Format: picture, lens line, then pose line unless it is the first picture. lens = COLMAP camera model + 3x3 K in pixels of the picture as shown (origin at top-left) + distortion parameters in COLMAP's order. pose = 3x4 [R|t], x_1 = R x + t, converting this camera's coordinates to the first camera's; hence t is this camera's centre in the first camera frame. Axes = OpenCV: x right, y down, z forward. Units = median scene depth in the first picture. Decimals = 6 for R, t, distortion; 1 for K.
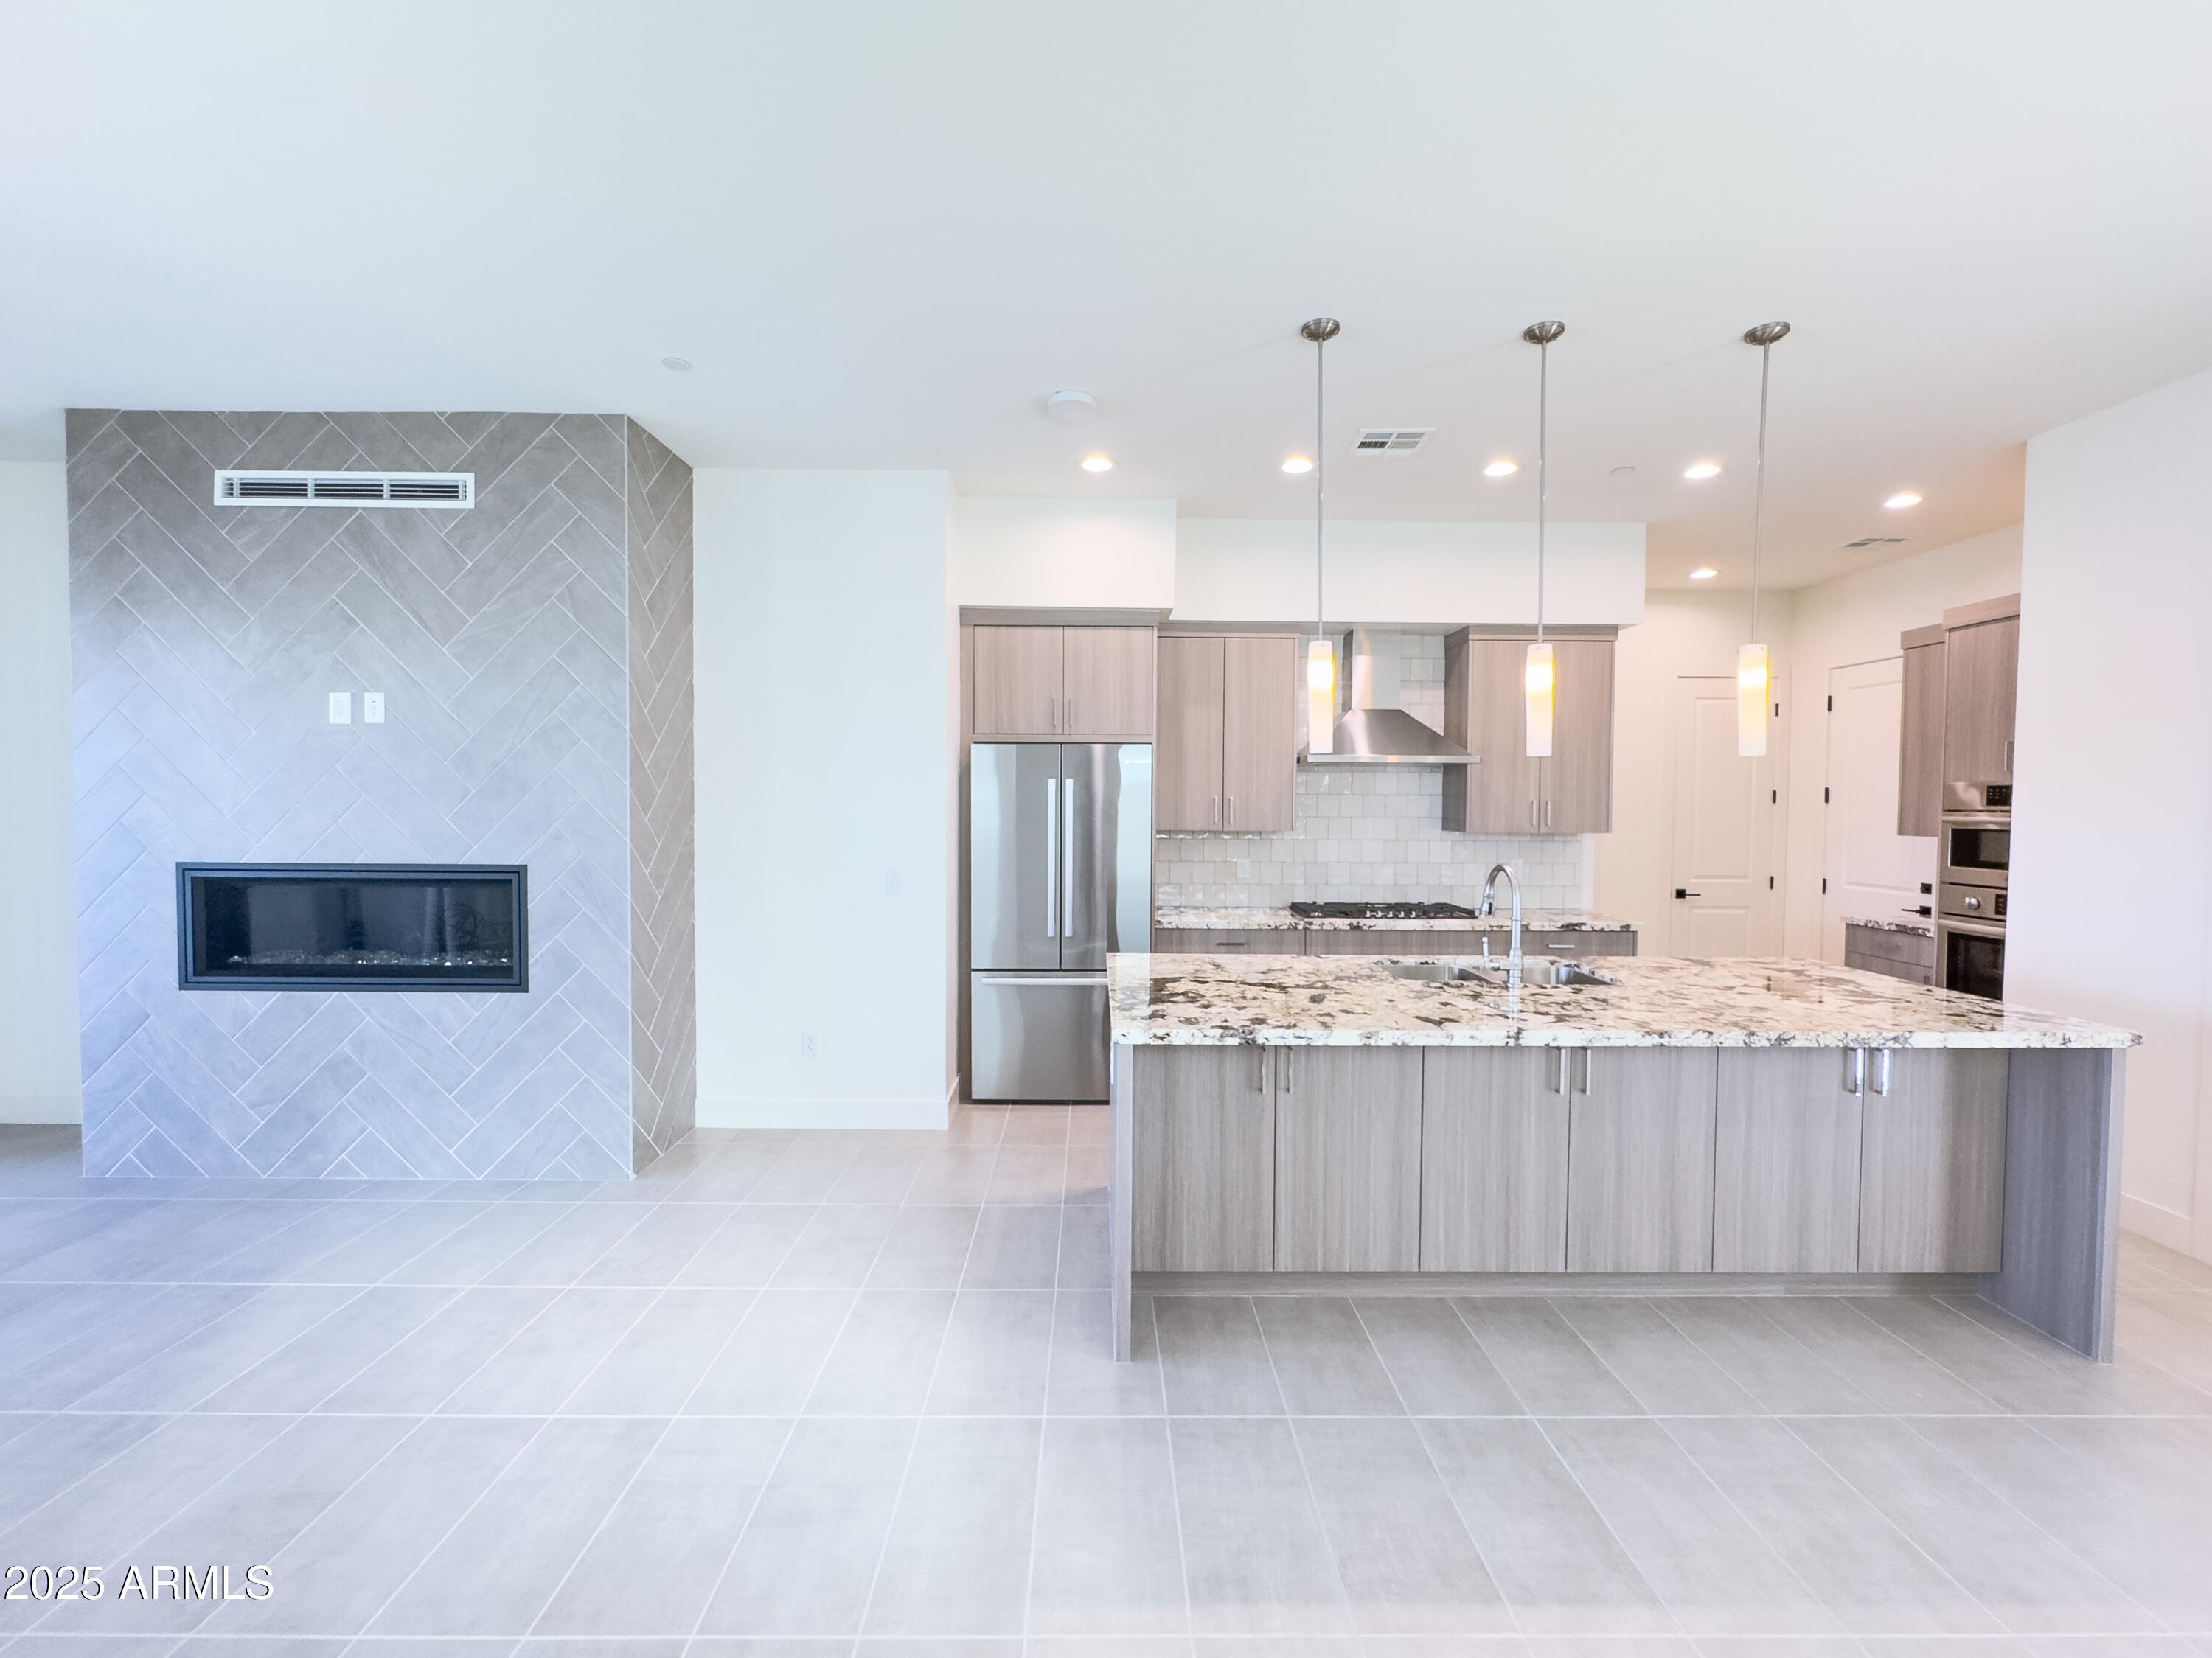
lens RADIAL K [[945.7, 0, 1098.7], [0, 945.7, 825.7], [0, 0, 1]] dist [-0.006599, 0.000364]
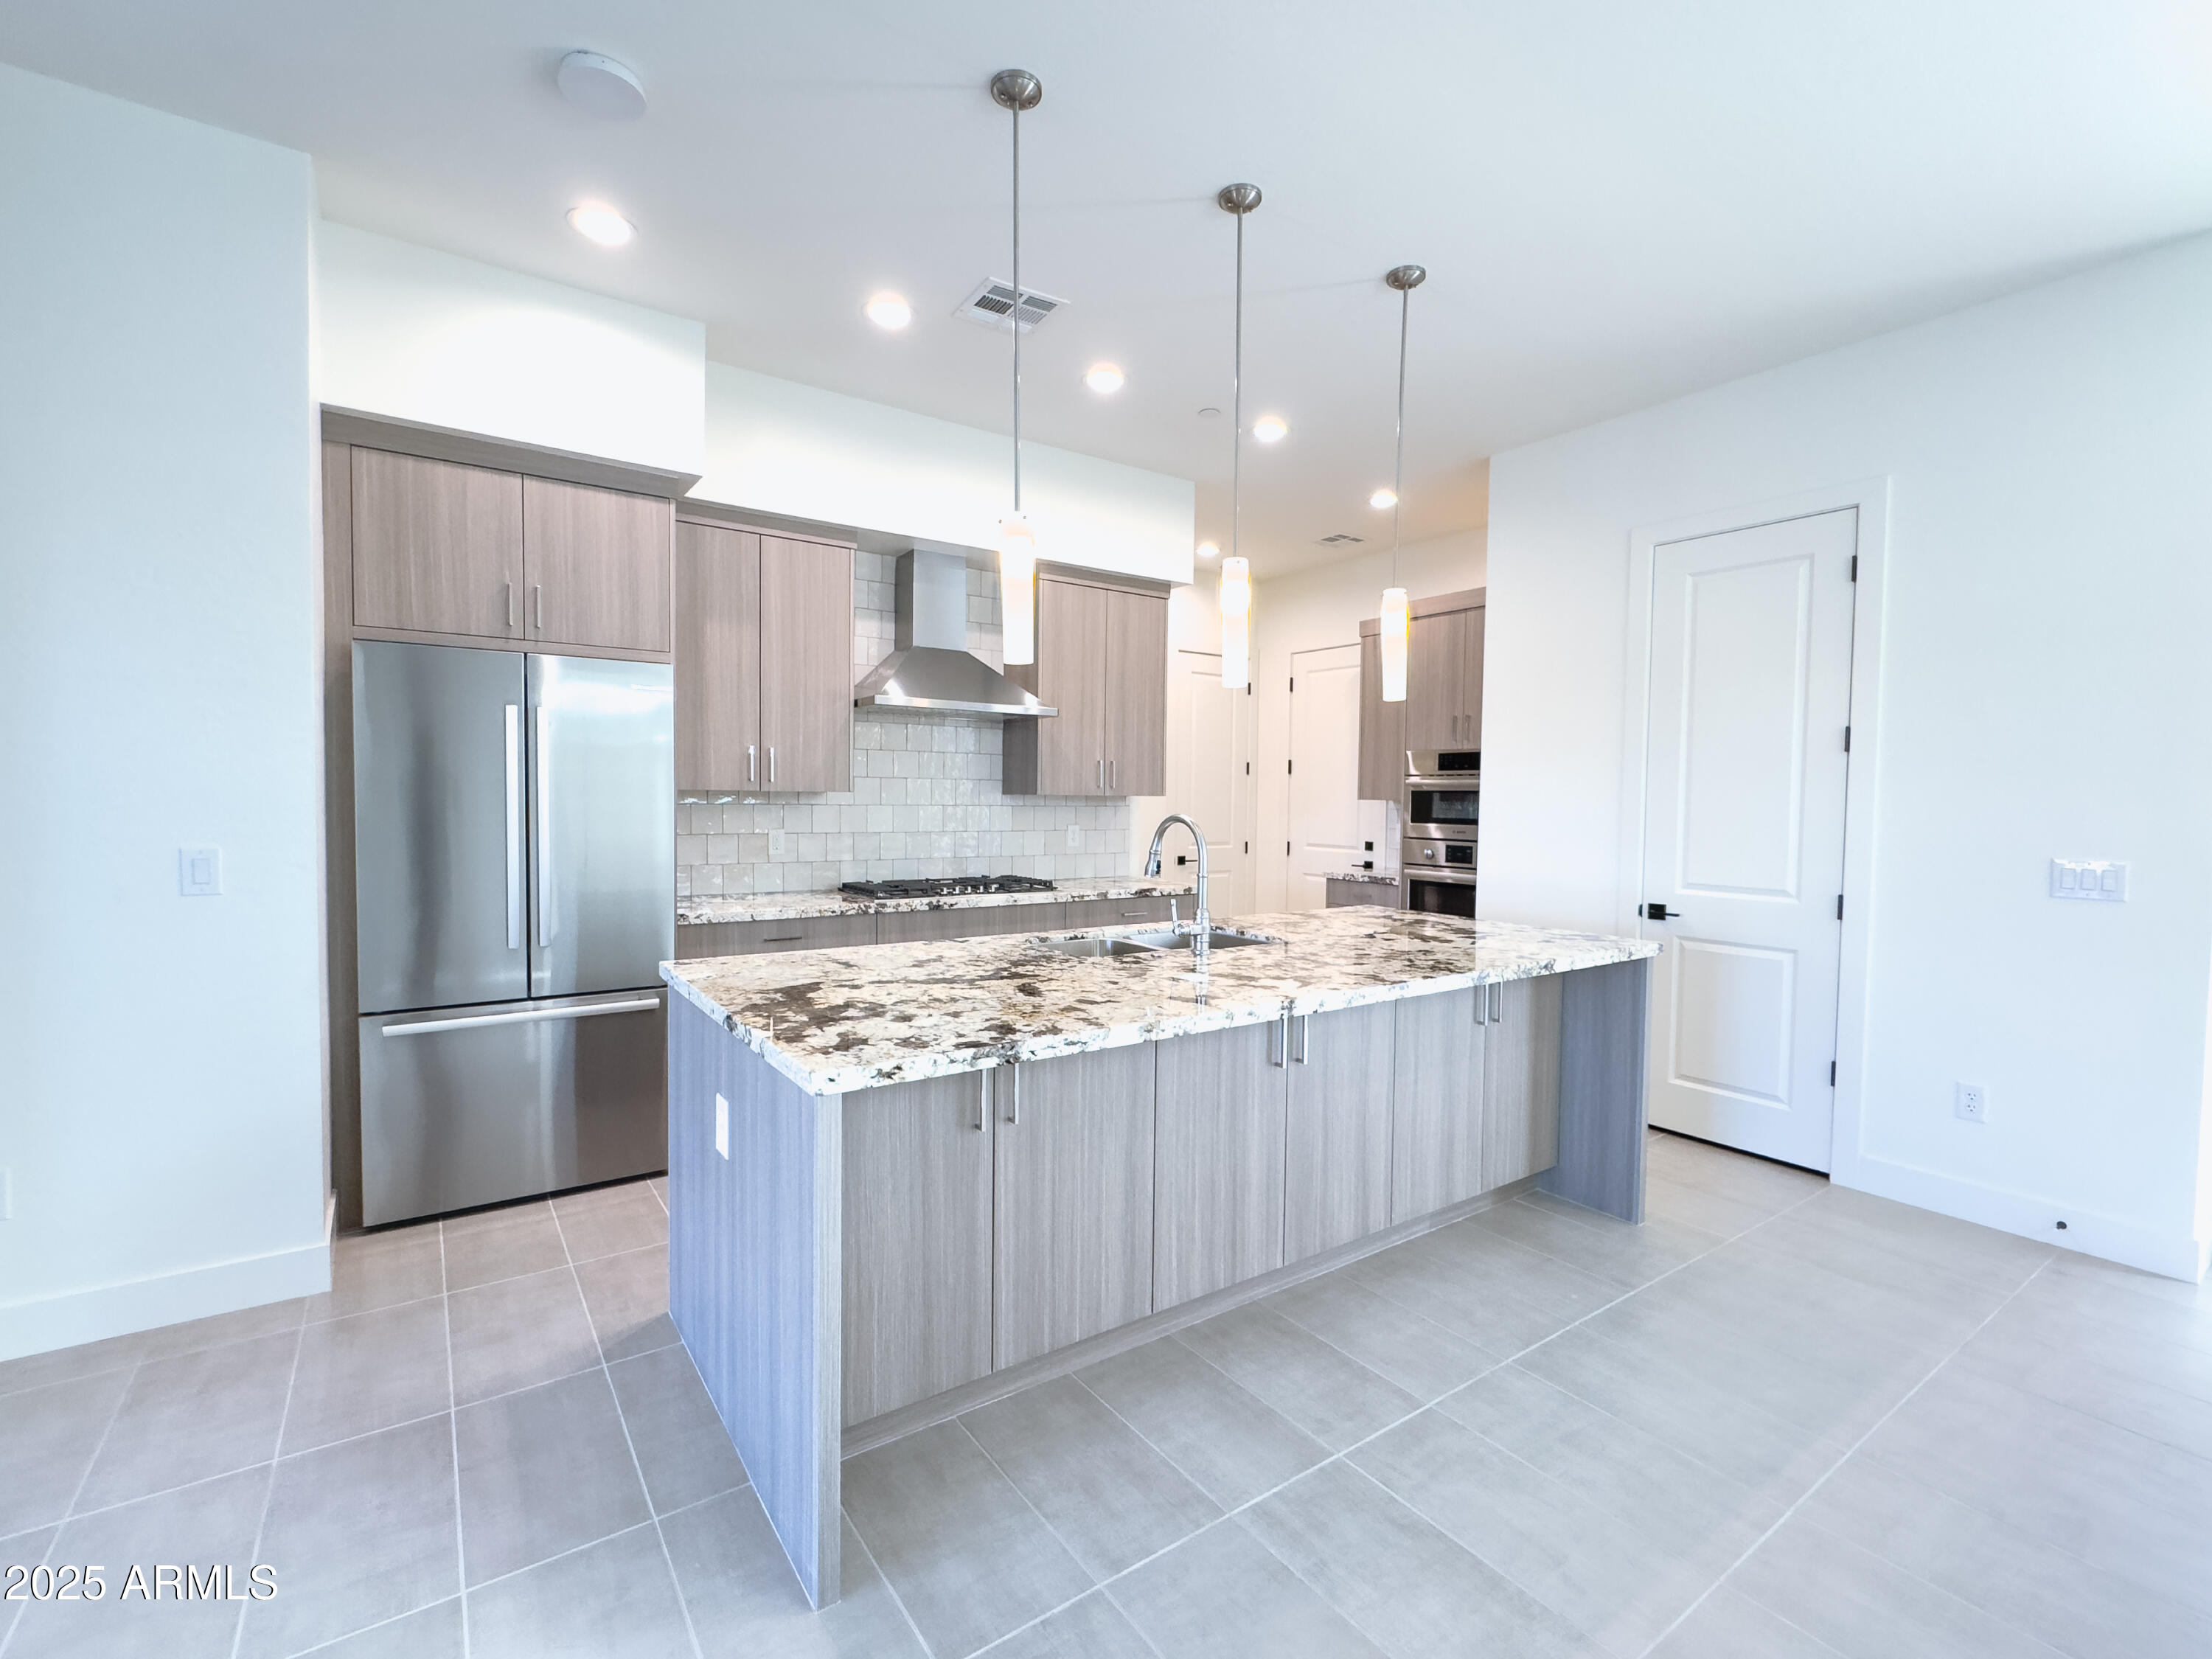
lens RADIAL K [[994.4, 0, 1110.0], [0, 994.4, 830.2], [0, 0, 1]] dist [-0.001797, -0.001577]
pose [[0.817656, -0.016520, 0.575470, -0.130918], [0.008990, 0.999833, 0.015928, 0.035064], [-0.575637, -0.007850, 0.817668, 0.252605]]
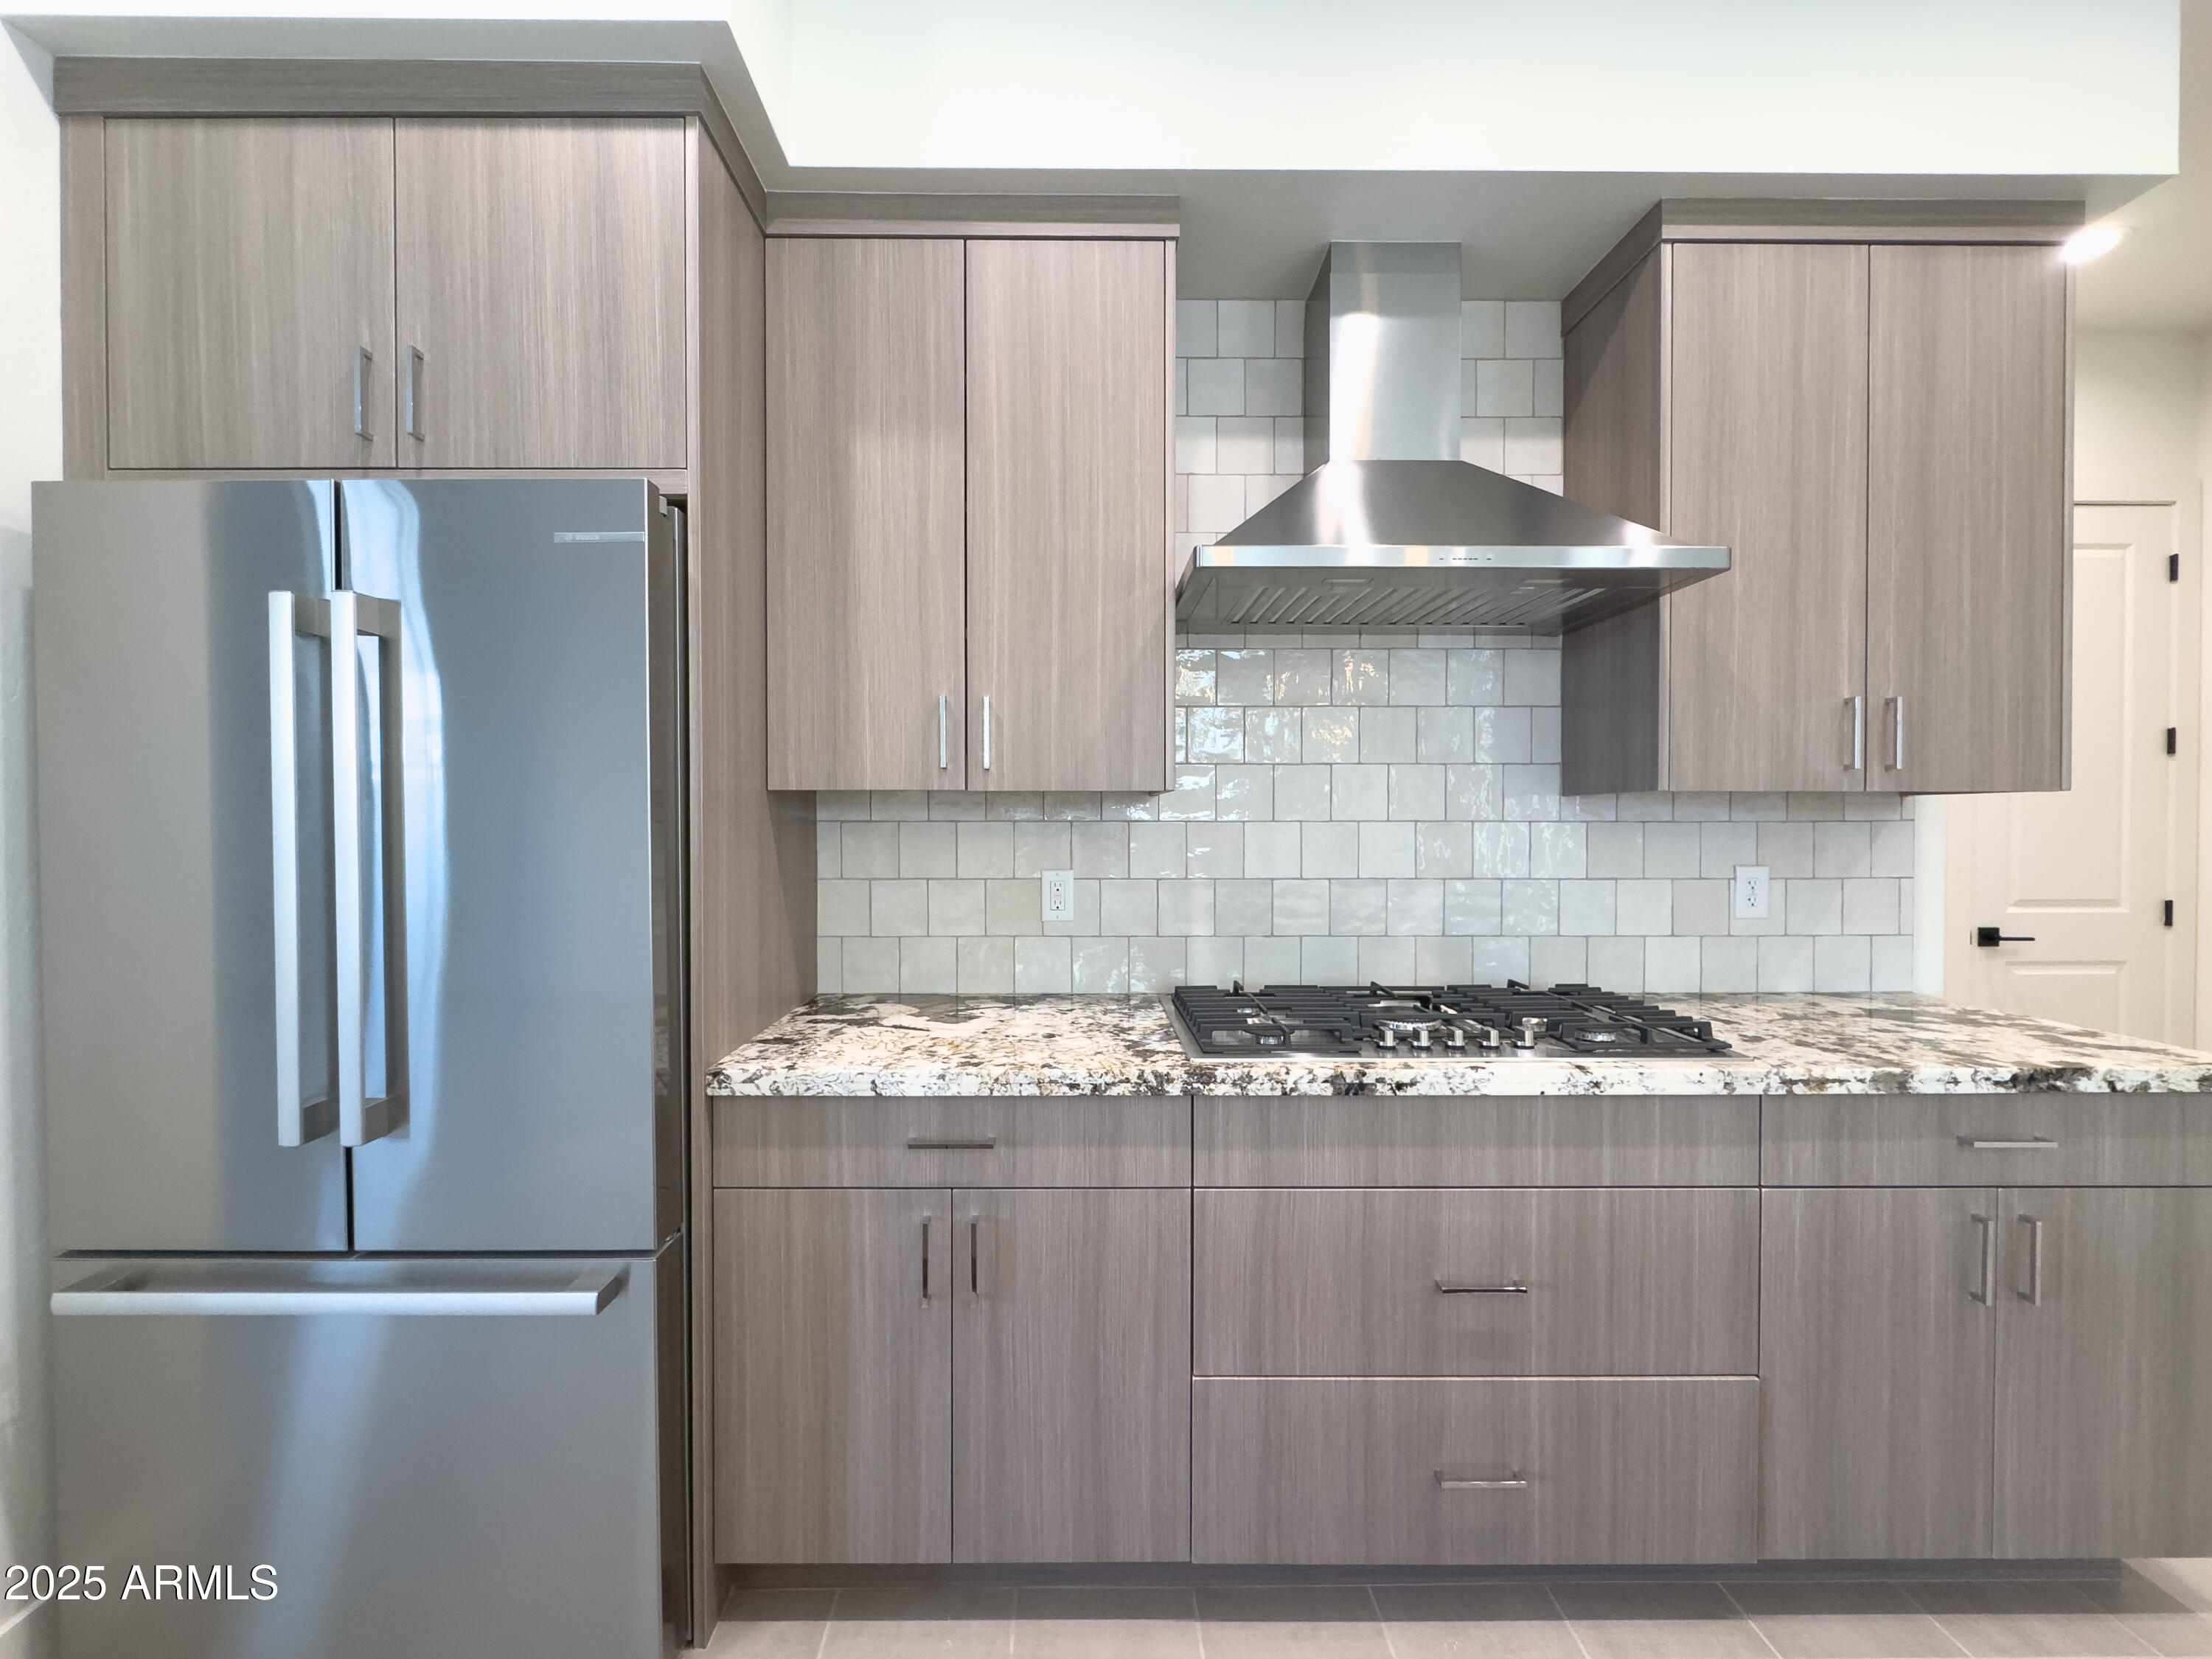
lens RADIAL K [[891.1, 0, 1090.6], [0, 891.1, 829.0], [0, 0, 1]] dist [-0.002694, -0.000420]
pose [[0.999970, -0.006279, 0.004518, 0.234415], [0.006357, 0.999829, -0.017351, 0.034170], [-0.004408, 0.017379, 0.999839, 0.894206]]
